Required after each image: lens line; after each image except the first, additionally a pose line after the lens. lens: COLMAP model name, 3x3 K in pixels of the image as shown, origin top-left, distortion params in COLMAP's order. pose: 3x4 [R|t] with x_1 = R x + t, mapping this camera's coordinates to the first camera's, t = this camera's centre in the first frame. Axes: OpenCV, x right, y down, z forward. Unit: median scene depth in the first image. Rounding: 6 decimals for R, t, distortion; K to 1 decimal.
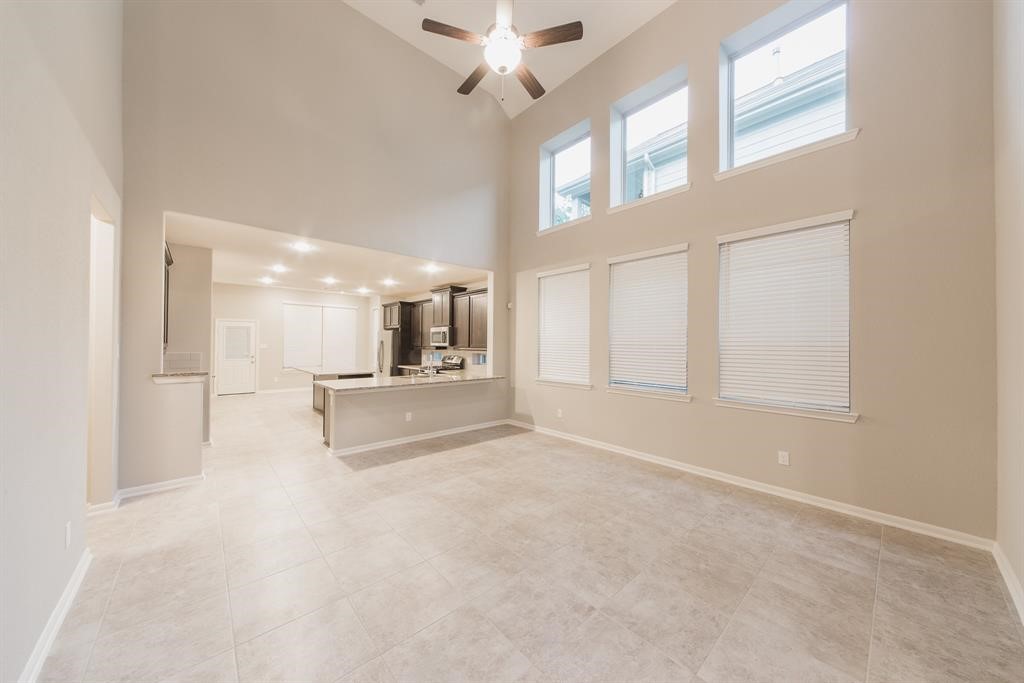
lens RADIAL K [[348.6, 0, 508.8], [0, 348.6, 339.8], [0, 0, 1]] dist [0.004311, -0.000664]
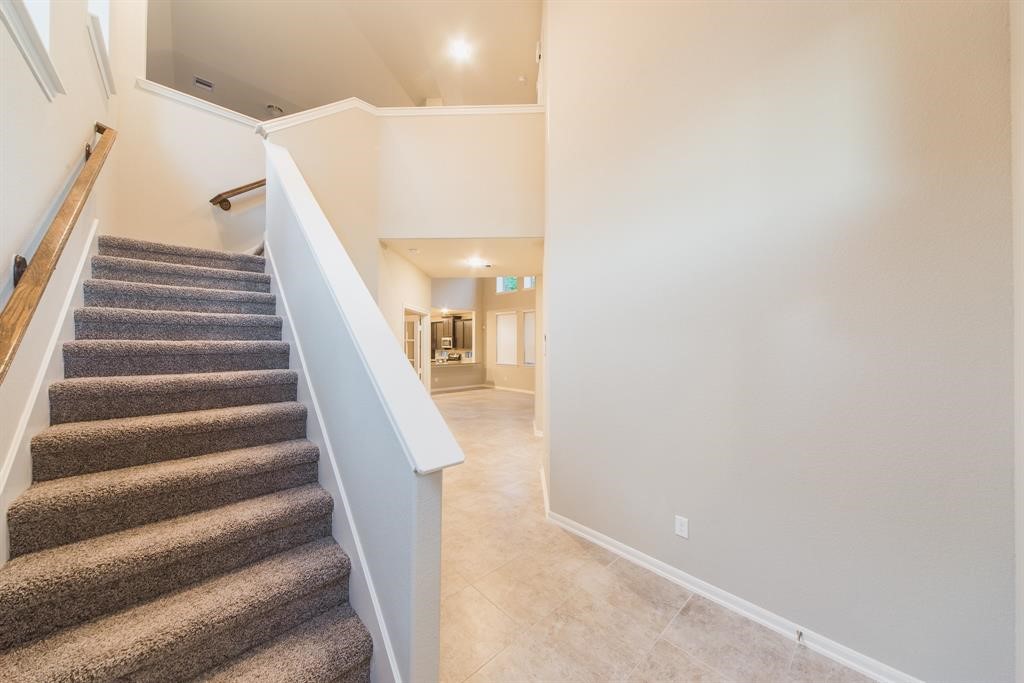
lens RADIAL K [[348.6, 0, 508.8], [0, 348.6, 341.1], [0, 0, 1]] dist [0.004311, -0.000664]
pose [[0.999858, -0.005029, 0.016111, 0.123926], [0.004945, 0.999974, 0.005233, -0.031682], [-0.016137, -0.005152, 0.999857, -1.078091]]
